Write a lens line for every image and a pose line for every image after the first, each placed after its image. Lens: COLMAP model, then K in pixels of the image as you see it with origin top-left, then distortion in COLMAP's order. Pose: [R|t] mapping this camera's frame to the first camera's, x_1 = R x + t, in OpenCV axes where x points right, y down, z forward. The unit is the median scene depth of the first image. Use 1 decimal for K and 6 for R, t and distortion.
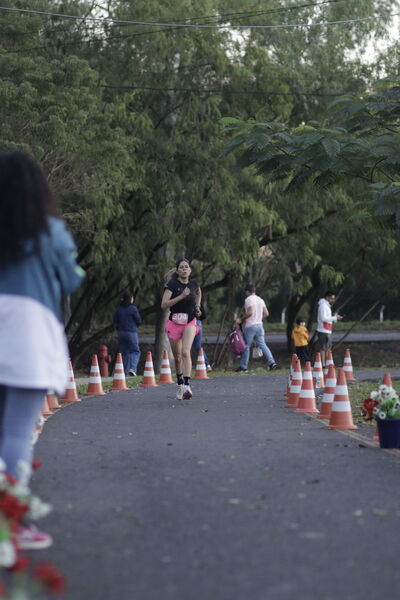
lens RADIAL K [[2372.2, 0, 207.2], [0, 2372.2, 289.7], [0, 0, 1]] dist [0.039450, 0.000000]
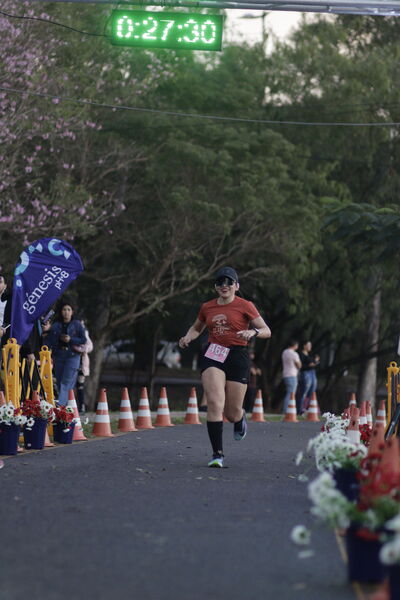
lens RADIAL K [[2372.2, 0, 169.2], [0, 2372.2, 300.6], [0, 0, 1]] dist [0.039450, 0.000000]
pose [[0.987442, 0.065376, -0.143820, 0.064635], [-0.067906, 0.997610, -0.012748, 0.000574], [0.142643, 0.022354, 0.989522, -0.125551]]
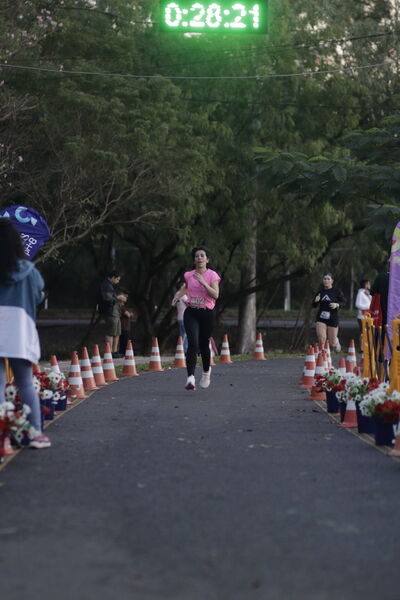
lens RADIAL K [[2372.2, 0, 195.7], [0, 2372.2, 300.9], [0, 0, 1]] dist [0.039450, 0.000000]
pose [[0.998169, 0.020116, -0.057040, 0.029010], [-0.019389, 0.999724, 0.013266, -0.005285], [0.057291, -0.012136, 0.998284, -0.139683]]
